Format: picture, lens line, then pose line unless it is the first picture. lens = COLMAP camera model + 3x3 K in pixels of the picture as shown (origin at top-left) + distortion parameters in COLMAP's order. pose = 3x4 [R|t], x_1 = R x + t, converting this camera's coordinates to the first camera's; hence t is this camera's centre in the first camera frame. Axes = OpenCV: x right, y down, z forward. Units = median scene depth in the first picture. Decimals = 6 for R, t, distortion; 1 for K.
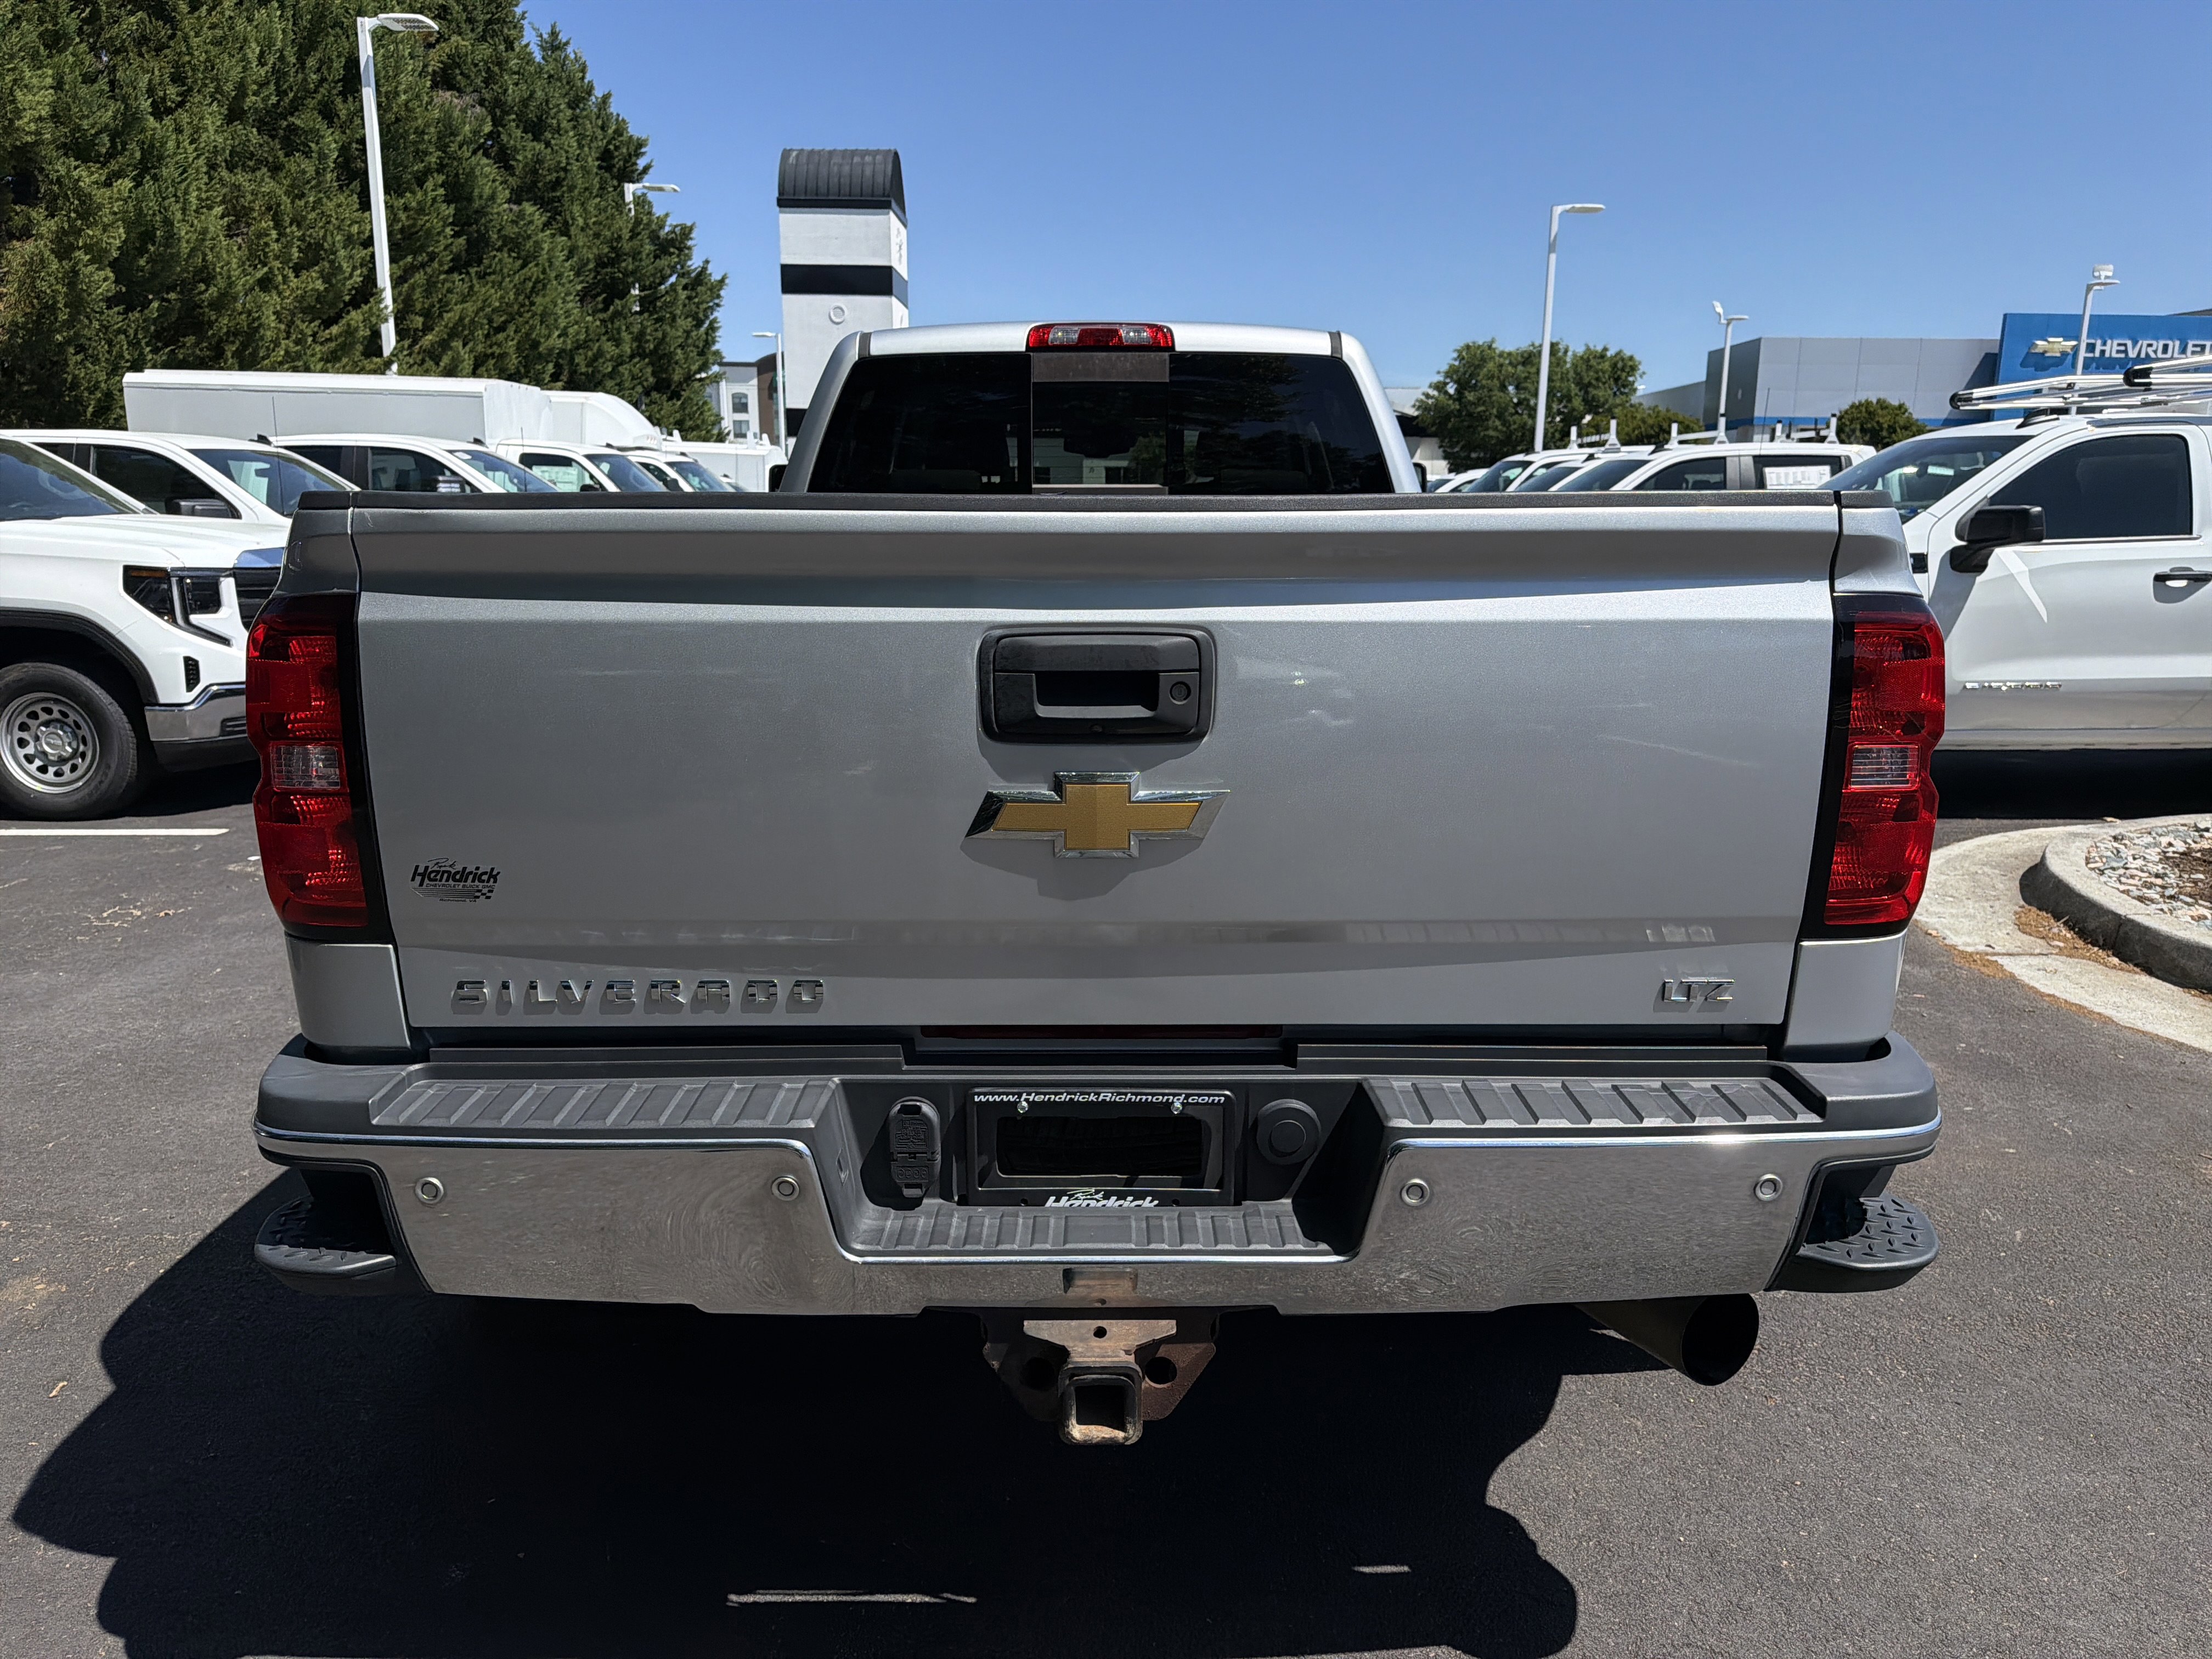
lens RADIAL K [[1525.3, 0, 1106.0], [0, 1525.3, 829.5], [0, 0, 1]] dist [0.131729, -0.208884]
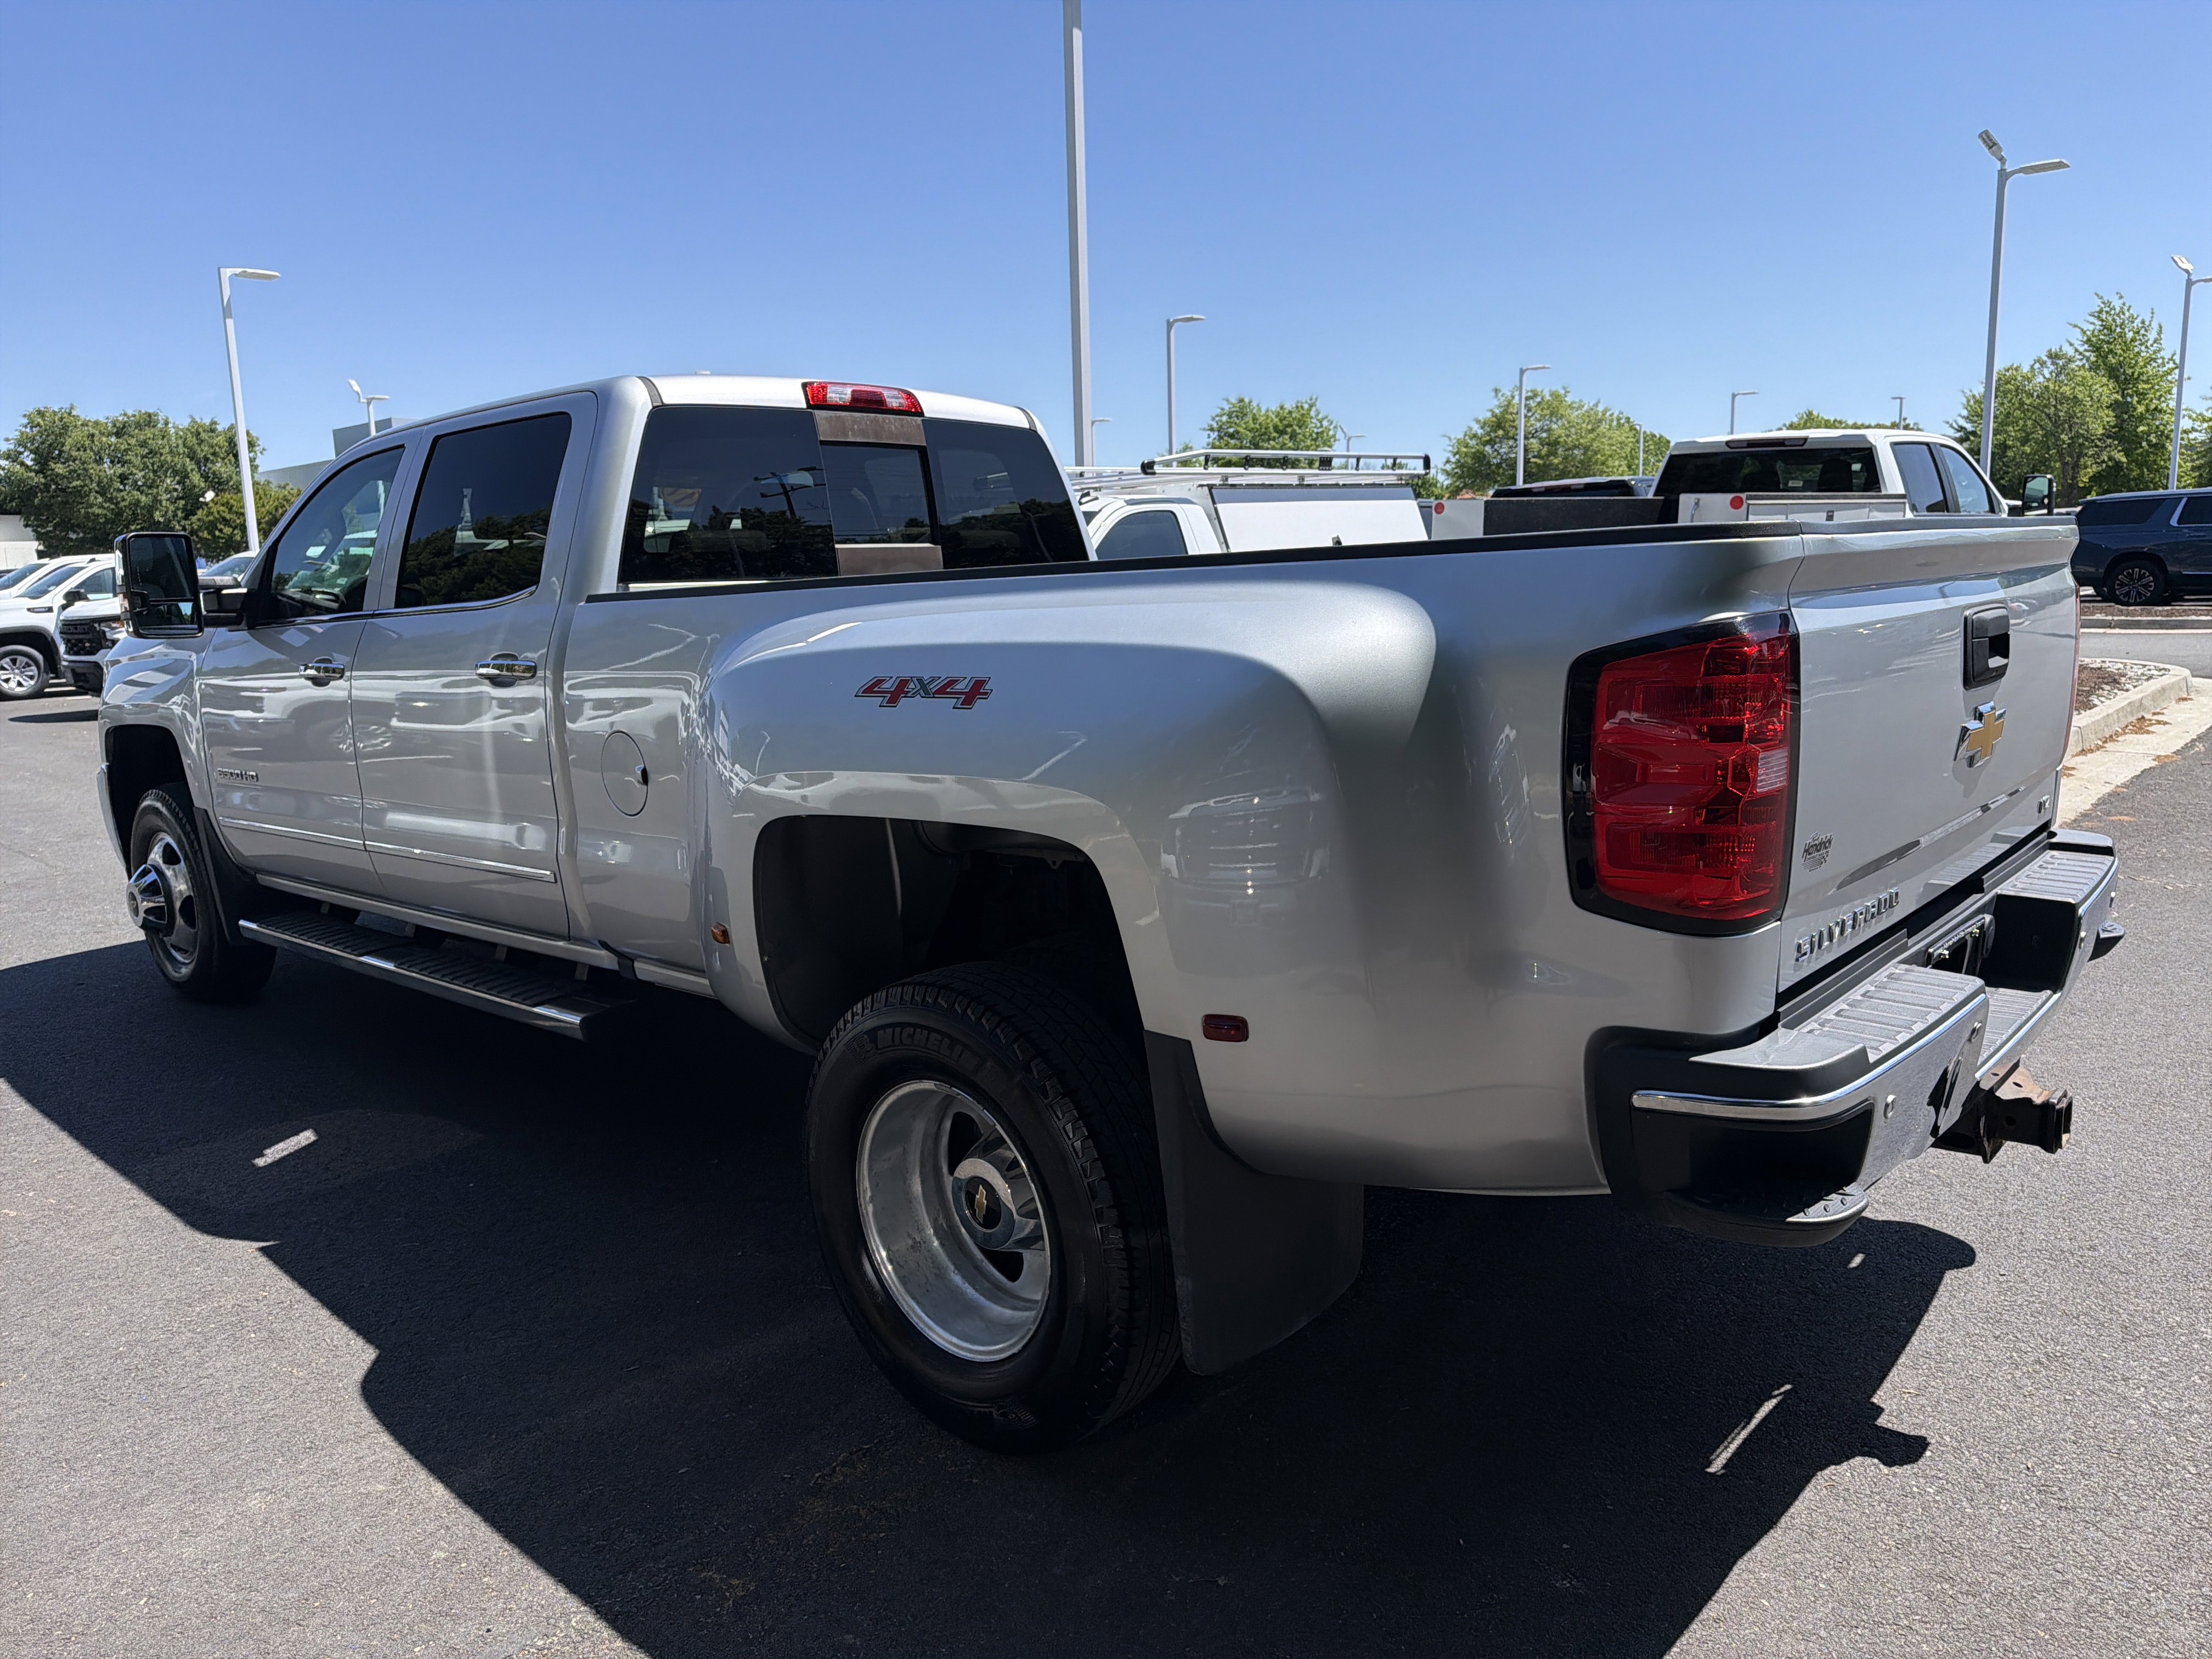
lens RADIAL K [[1544.2, 0, 1157.9], [0, 1544.2, 827.4], [0, 0, 1]] dist [0.005706, -0.034556]
pose [[0.647446, -0.145911, 0.748013, -0.650116], [0.182848, 0.982574, 0.033401, -0.049183], [-0.739852, 0.115147, 0.662843, 0.239405]]
